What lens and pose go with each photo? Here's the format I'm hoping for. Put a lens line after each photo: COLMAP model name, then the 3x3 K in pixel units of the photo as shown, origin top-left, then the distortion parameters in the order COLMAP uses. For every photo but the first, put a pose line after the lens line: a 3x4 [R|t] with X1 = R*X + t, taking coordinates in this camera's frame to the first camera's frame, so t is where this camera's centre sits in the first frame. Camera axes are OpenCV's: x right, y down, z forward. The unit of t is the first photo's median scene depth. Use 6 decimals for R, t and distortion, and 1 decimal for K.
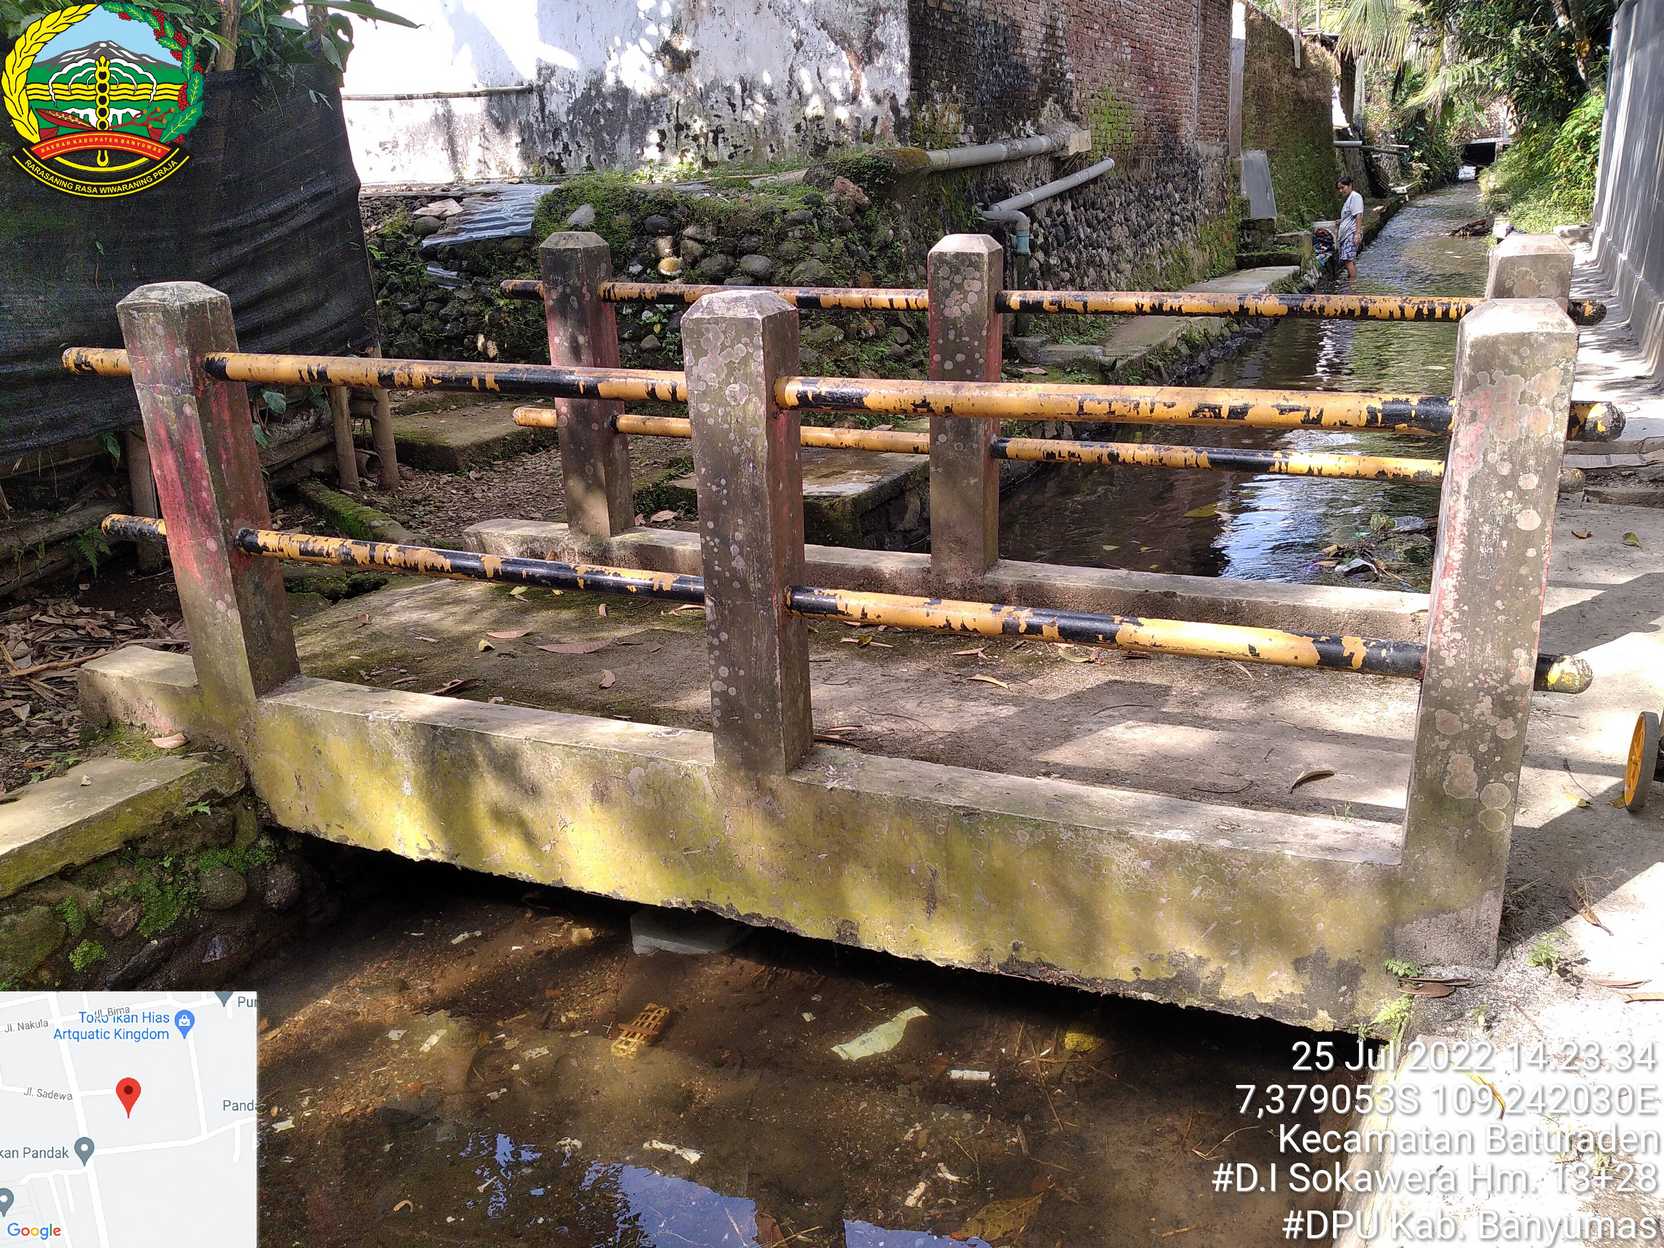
lens RADIAL K [[1379.3, 0, 839.1], [0, 1379.3, 633.5], [0, 0, 1]] dist [0.038036, -0.101483]
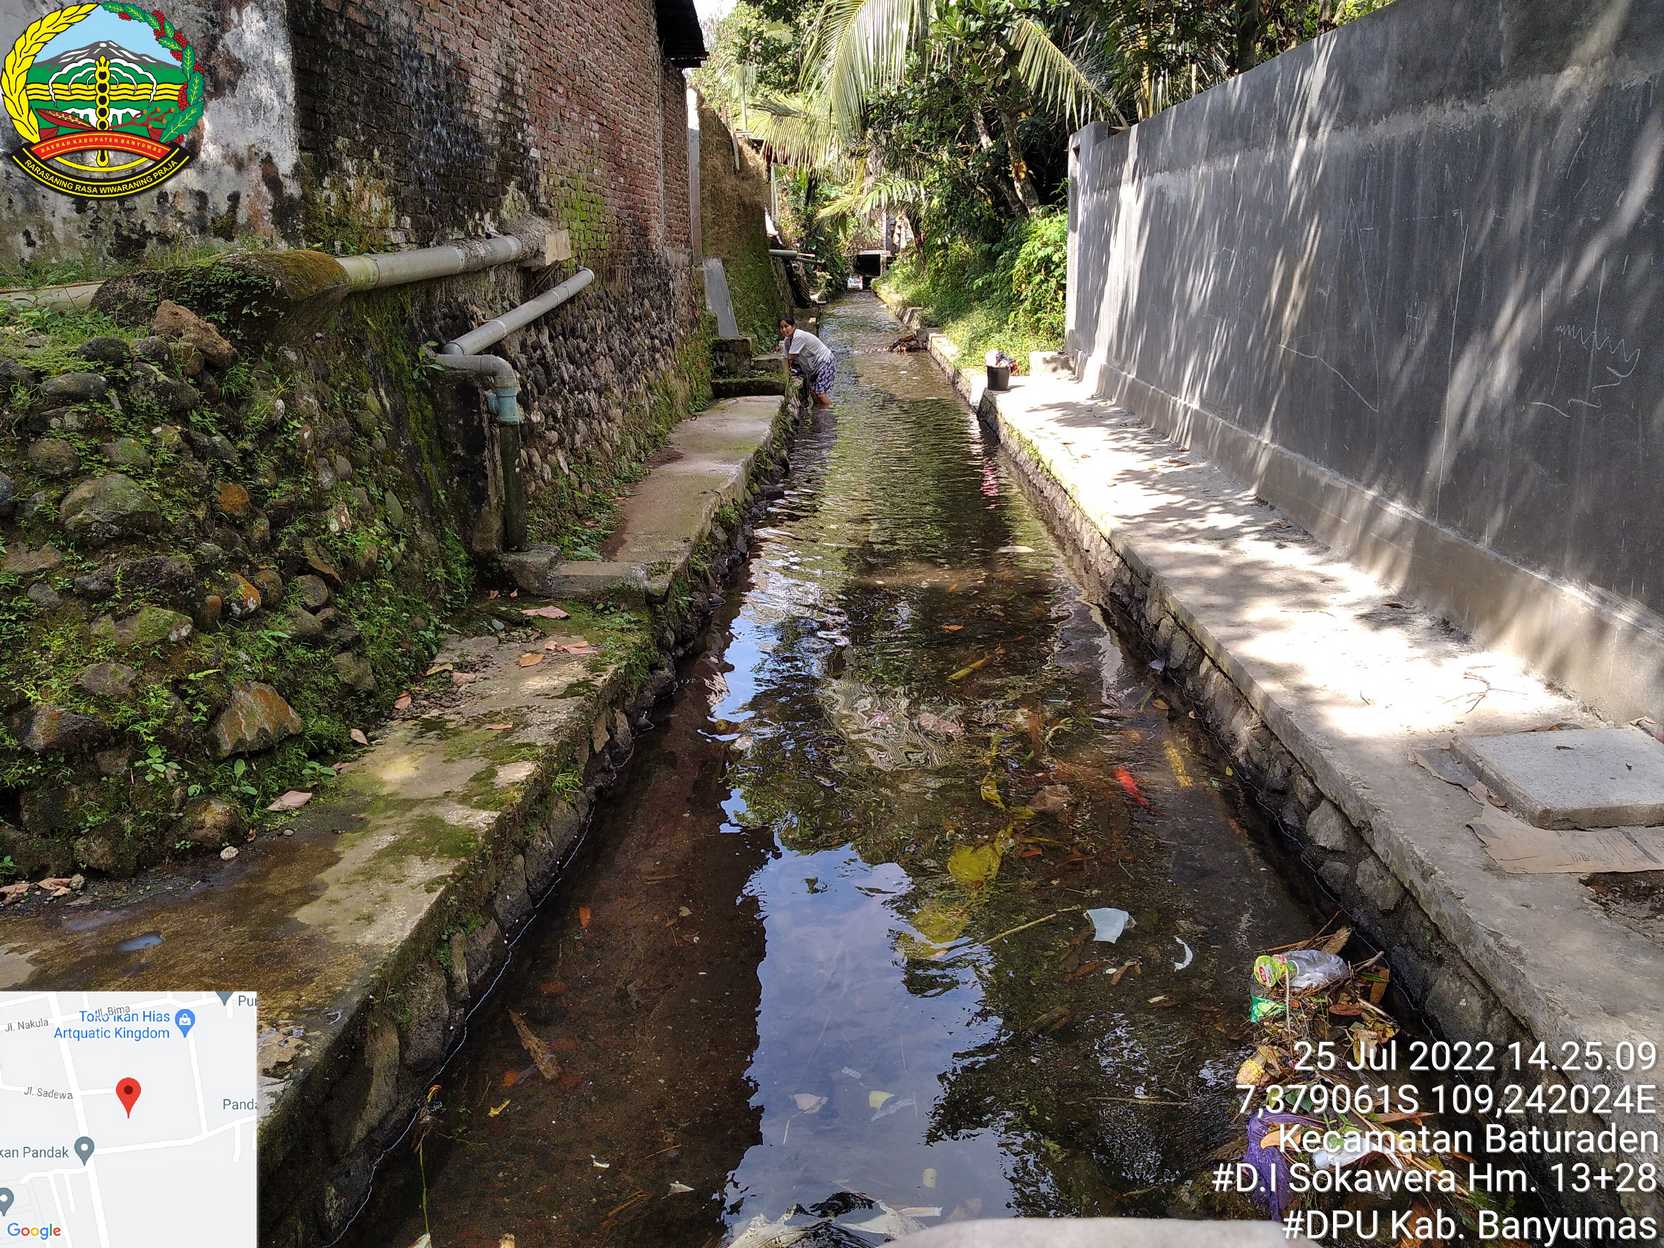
lens RADIAL K [[1379.3, 0, 839.0], [0, 1379.3, 622.4], [0, 0, 1]] dist [0.038036, -0.101483]
pose [[0.911841, -0.060682, 0.406035, 0.010054], [0.088112, 0.994895, -0.049189, -0.132159], [-0.400977, 0.080629, 0.912533, 0.354605]]
